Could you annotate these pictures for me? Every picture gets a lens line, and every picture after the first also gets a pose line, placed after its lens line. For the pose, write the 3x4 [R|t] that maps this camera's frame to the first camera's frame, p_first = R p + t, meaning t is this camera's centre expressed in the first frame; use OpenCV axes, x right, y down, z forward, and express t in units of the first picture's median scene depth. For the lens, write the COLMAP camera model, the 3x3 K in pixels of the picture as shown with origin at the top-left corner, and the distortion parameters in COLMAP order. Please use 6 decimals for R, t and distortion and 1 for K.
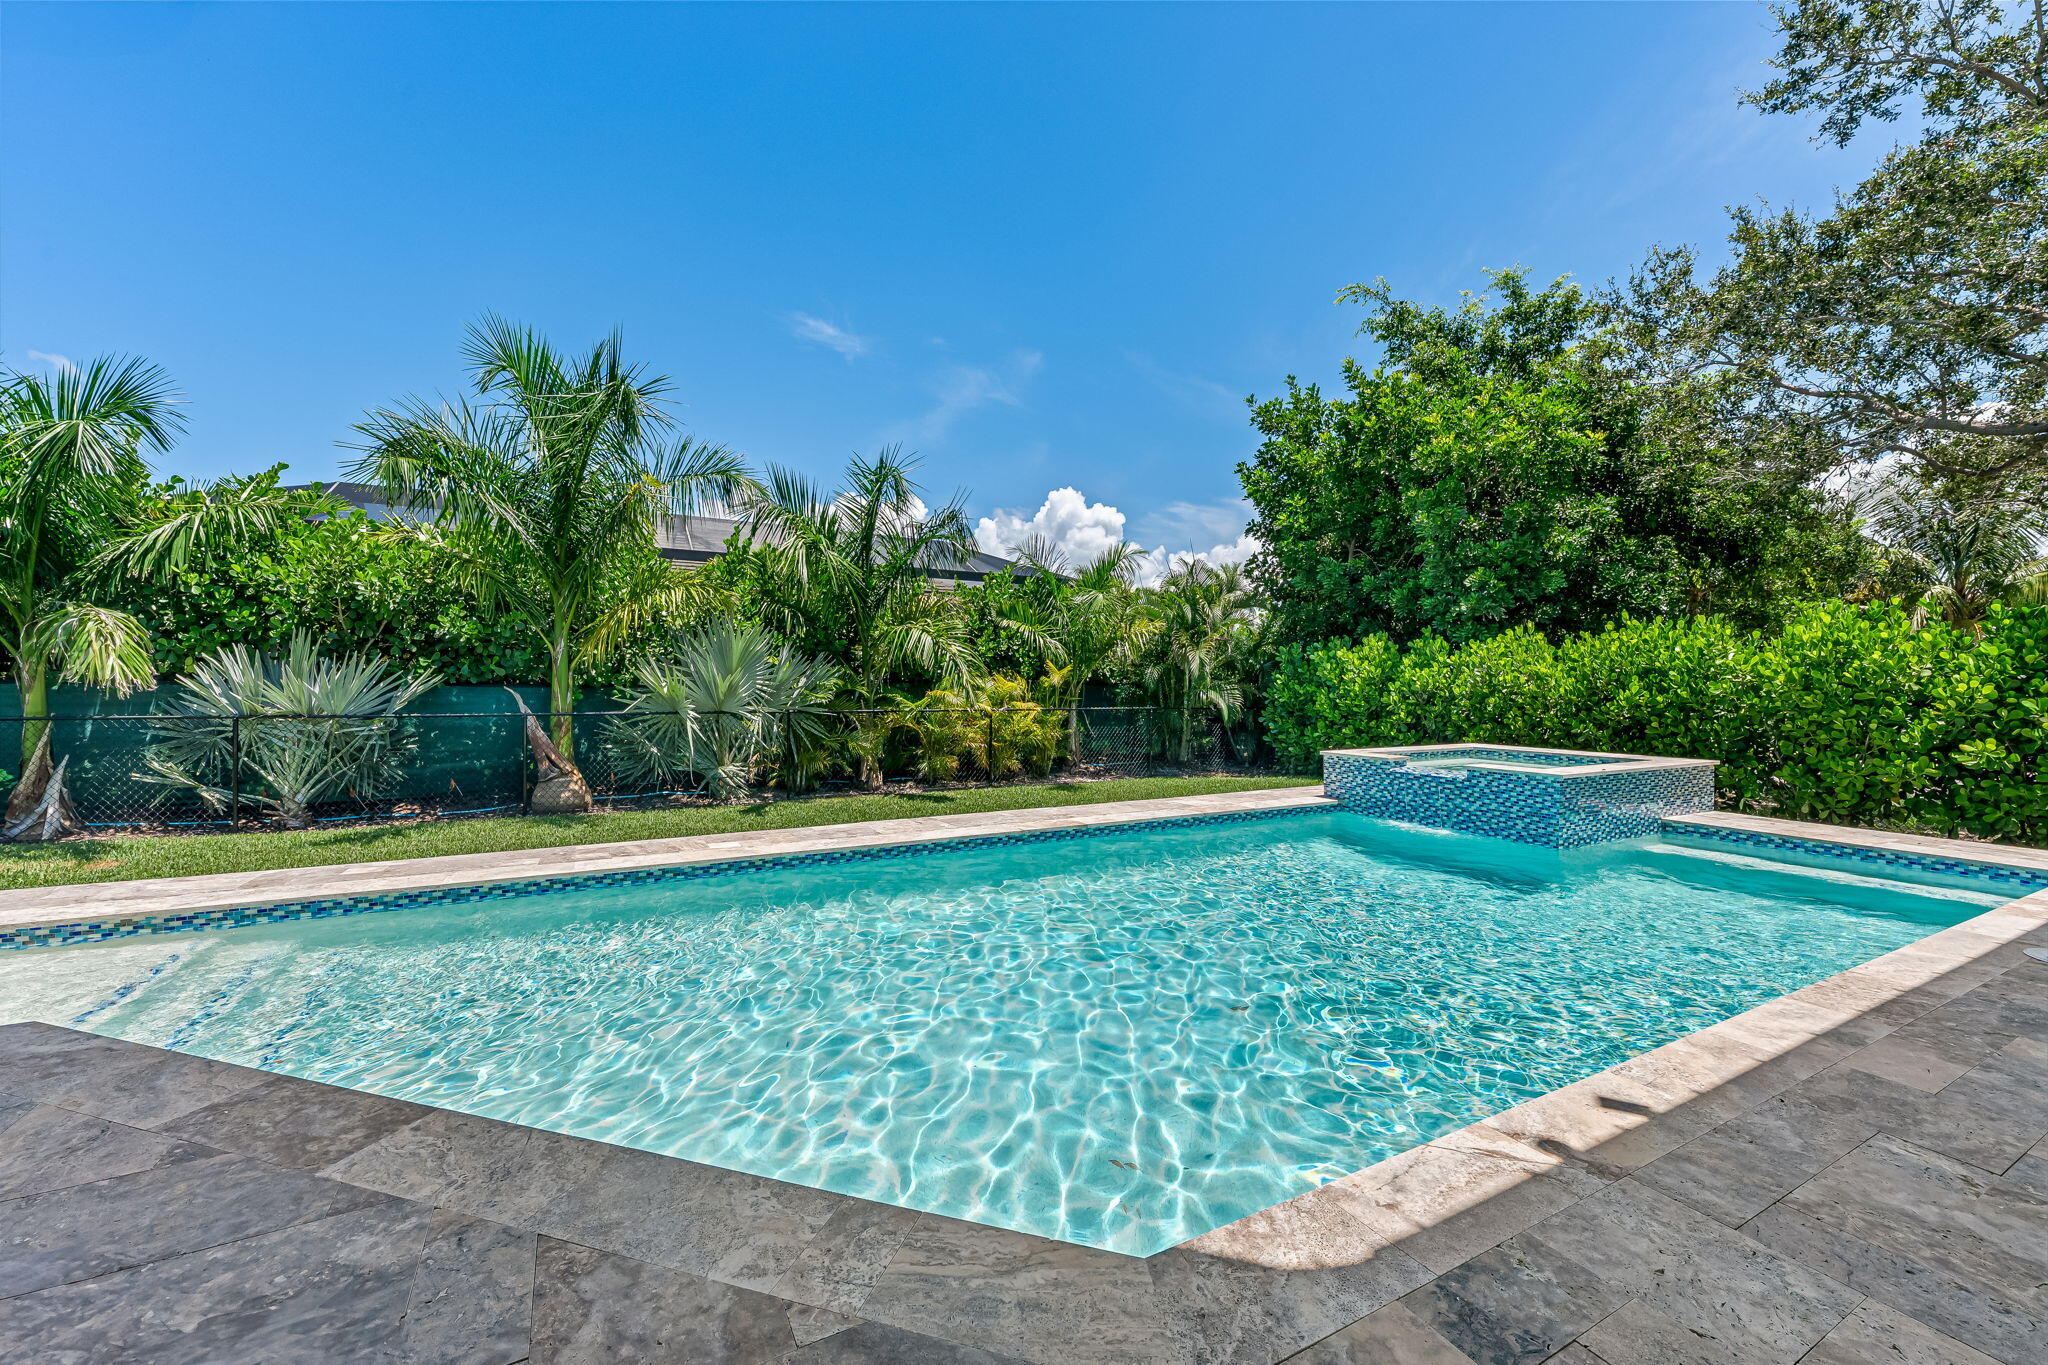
lens RADIAL K [[804.3, 0, 1023.5], [0, 804.3, 689.1], [0, 0, 1]] dist [0.001091, 0.000260]
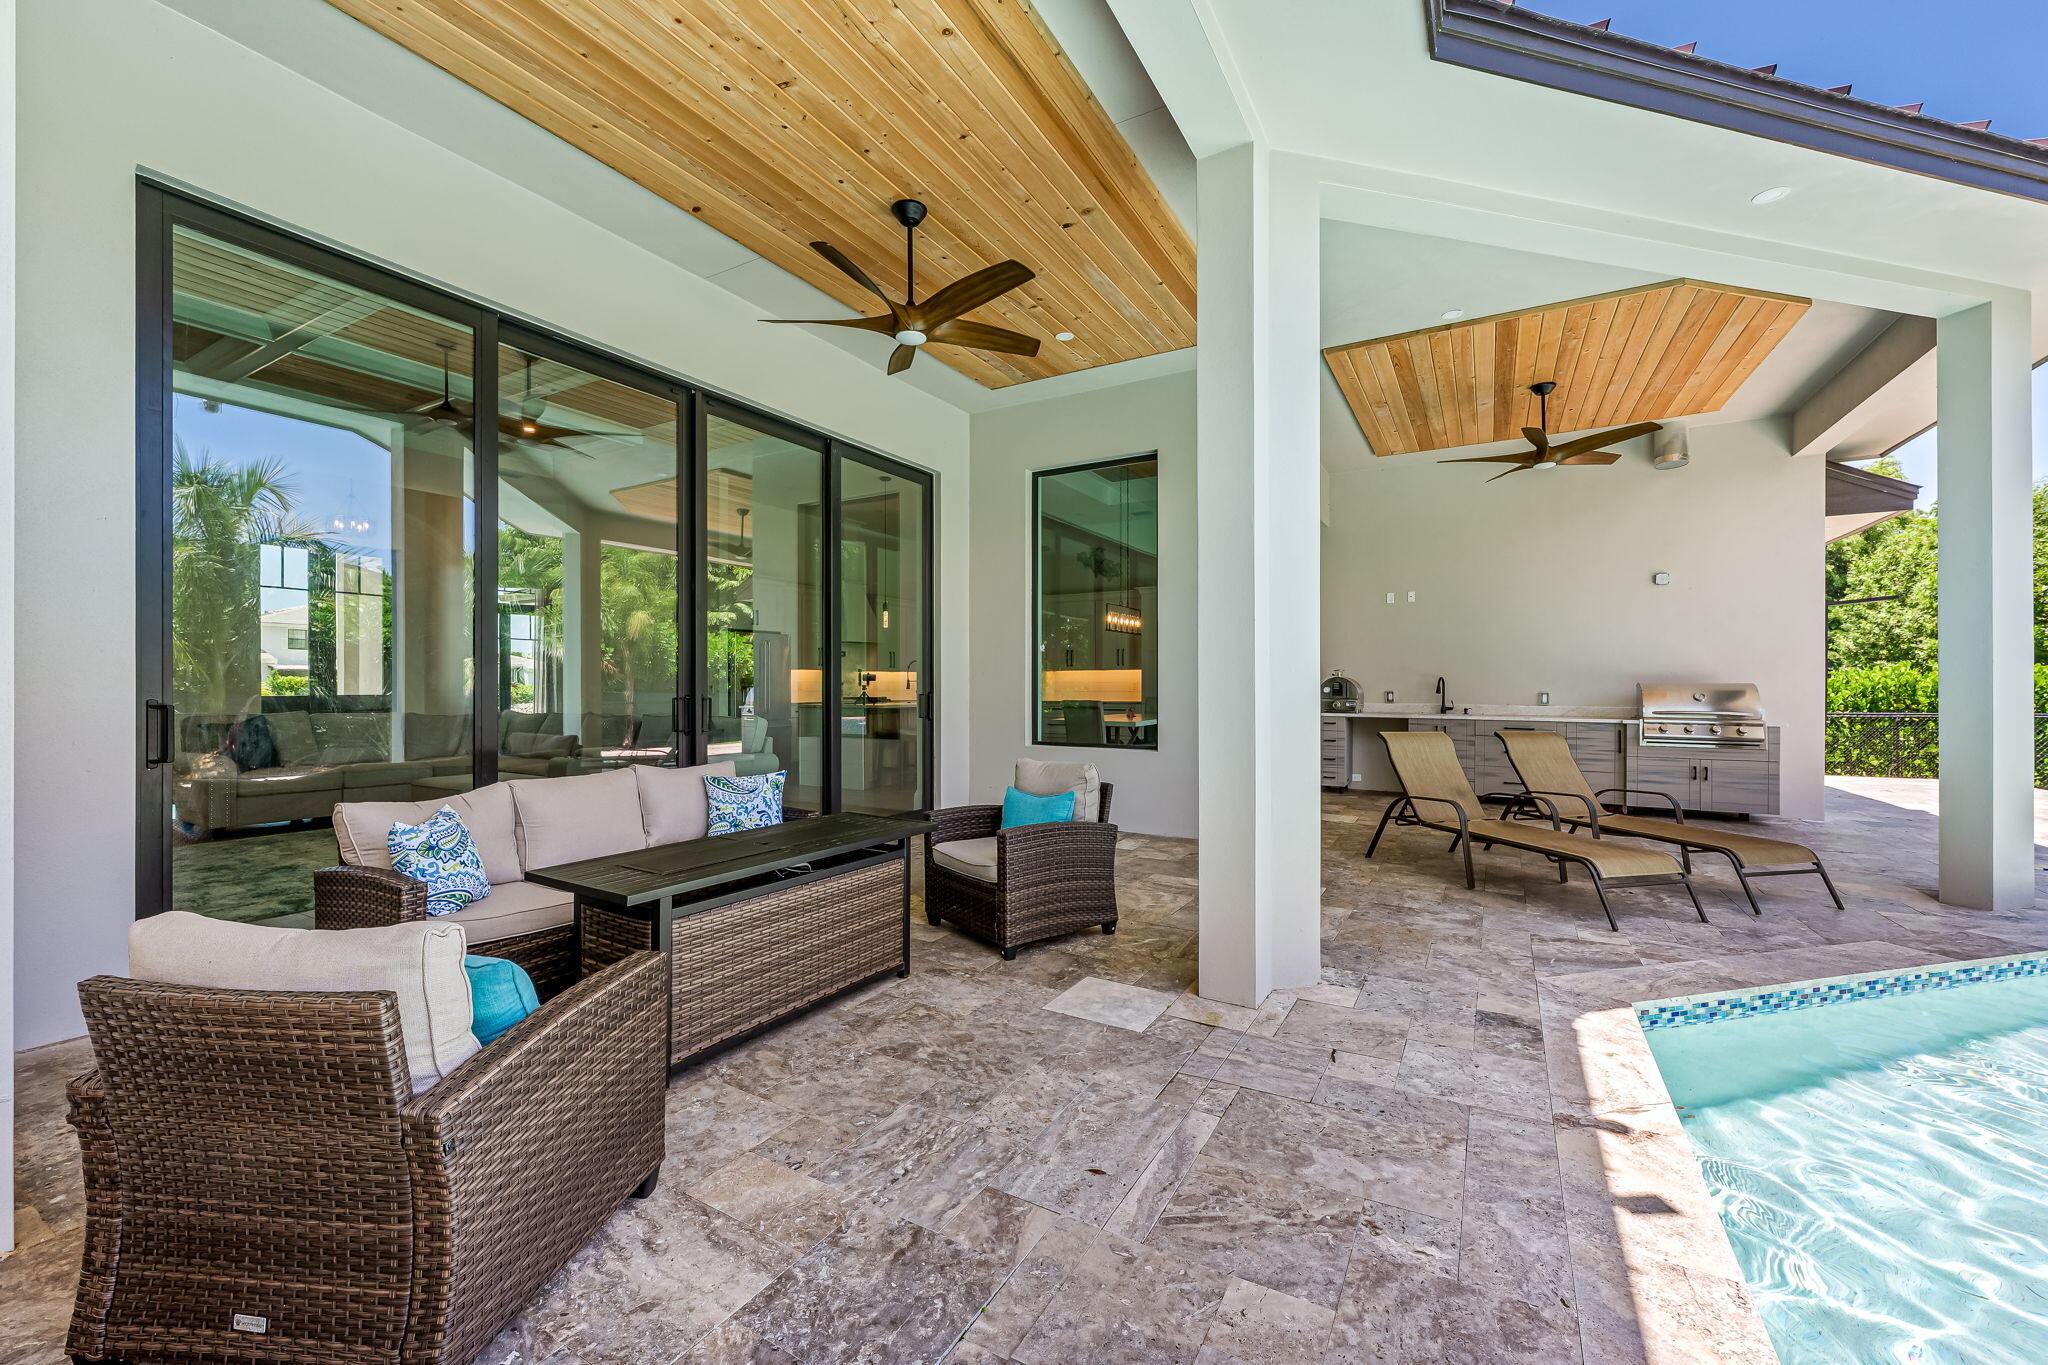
lens RADIAL K [[804.3, 0, 1023.5], [0, 804.3, 689.1], [0, 0, 1]] dist [0.001091, 0.000260]
pose [[-0.853755, -0.003652, -0.520663, 0.381446], [-0.008244, 0.999945, 0.006503, -0.006371], [0.520610, 0.009845, -0.853738, 0.300007]]
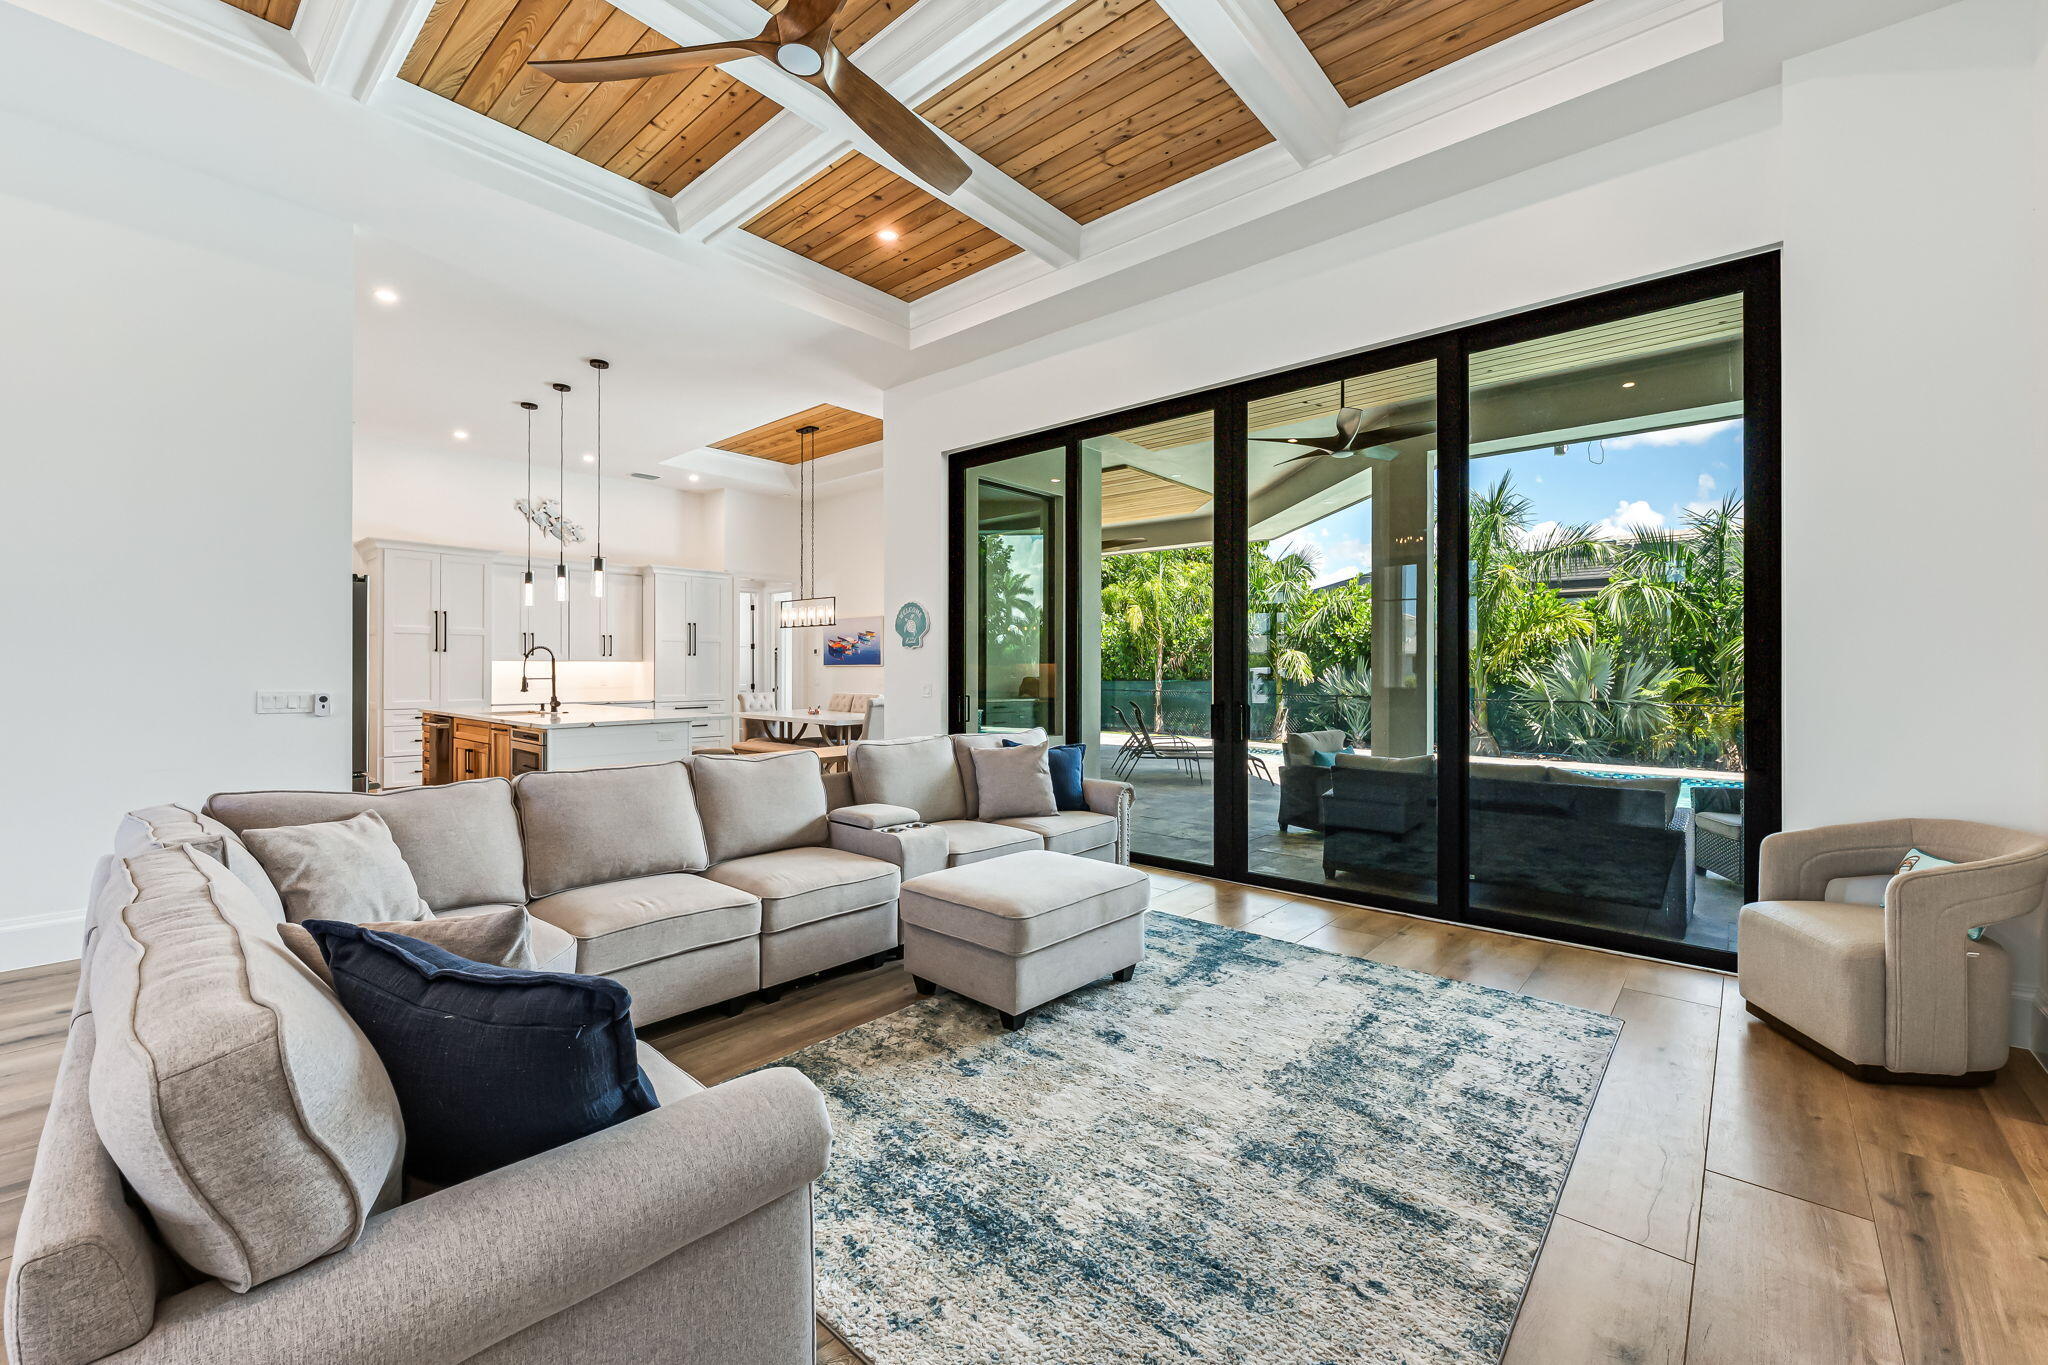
lens RADIAL K [[820.3, 0, 1023.5], [0, 820.3, 670.0], [0, 0, 1]] dist [0.001998, 0.000194]
pose [[0.358051, -0.003586, -0.933695, 0.711732], [-0.006398, 0.999960, -0.006294, -0.014875], [0.933680, 0.008228, 0.358014, -0.537452]]
